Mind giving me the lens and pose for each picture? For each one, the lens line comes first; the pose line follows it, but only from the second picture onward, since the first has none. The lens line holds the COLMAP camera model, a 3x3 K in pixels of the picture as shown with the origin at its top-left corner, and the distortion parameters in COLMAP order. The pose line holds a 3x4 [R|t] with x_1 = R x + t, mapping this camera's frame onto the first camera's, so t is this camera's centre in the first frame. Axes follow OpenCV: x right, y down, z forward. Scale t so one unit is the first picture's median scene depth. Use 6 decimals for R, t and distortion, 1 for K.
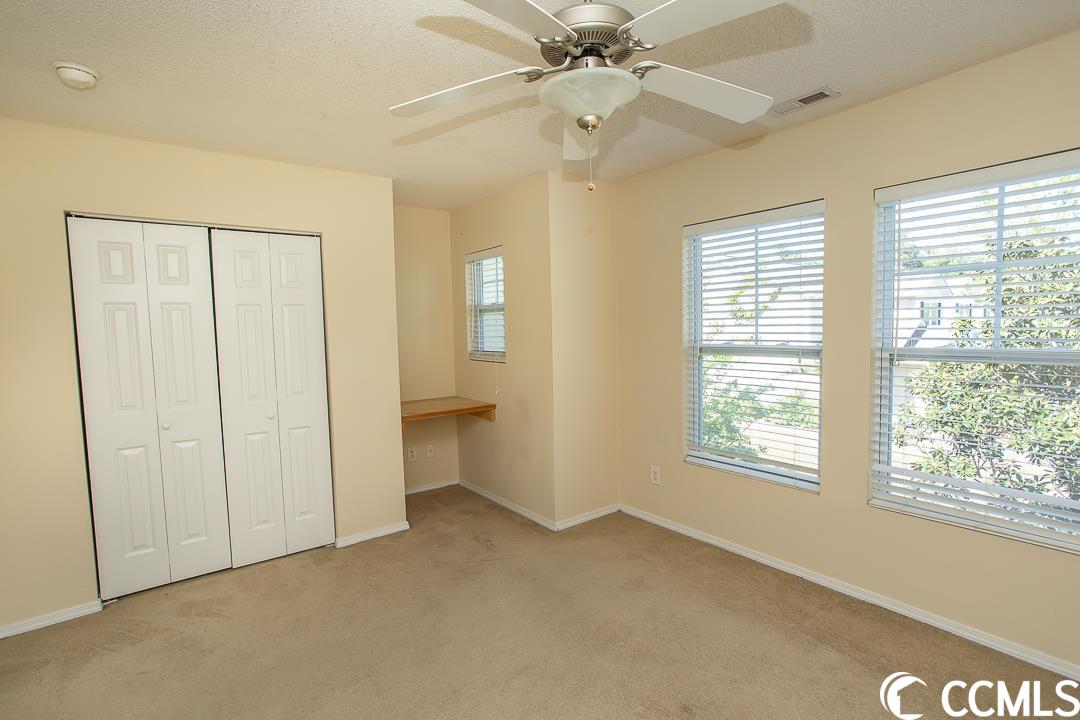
lens RADIAL K [[526.2, 0, 542.1], [0, 526.2, 358.8], [0, 0, 1]] dist [-0.036656, 0.011296]
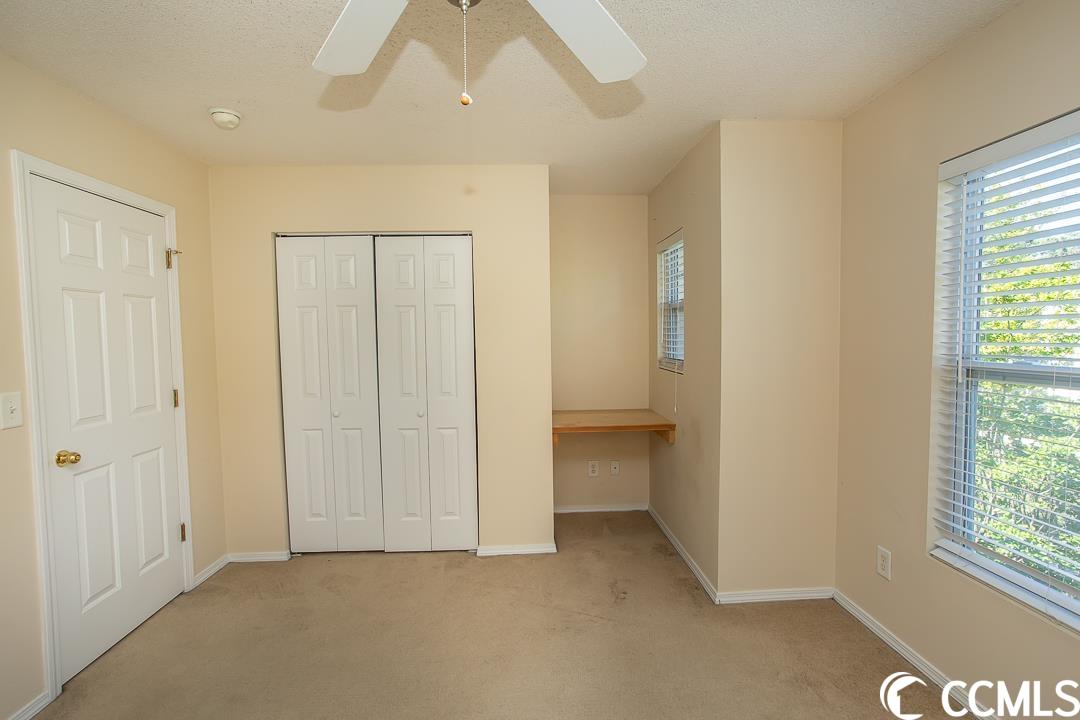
lens RADIAL K [[526.2, 0, 536.9], [0, 526.2, 359.9], [0, 0, 1]] dist [-0.036656, 0.011296]
pose [[0.817826, 0.041085, -0.573997, 0.229658], [-0.040664, 0.999081, 0.013573, -0.017815], [0.574027, 0.012241, 0.818745, 0.245715]]
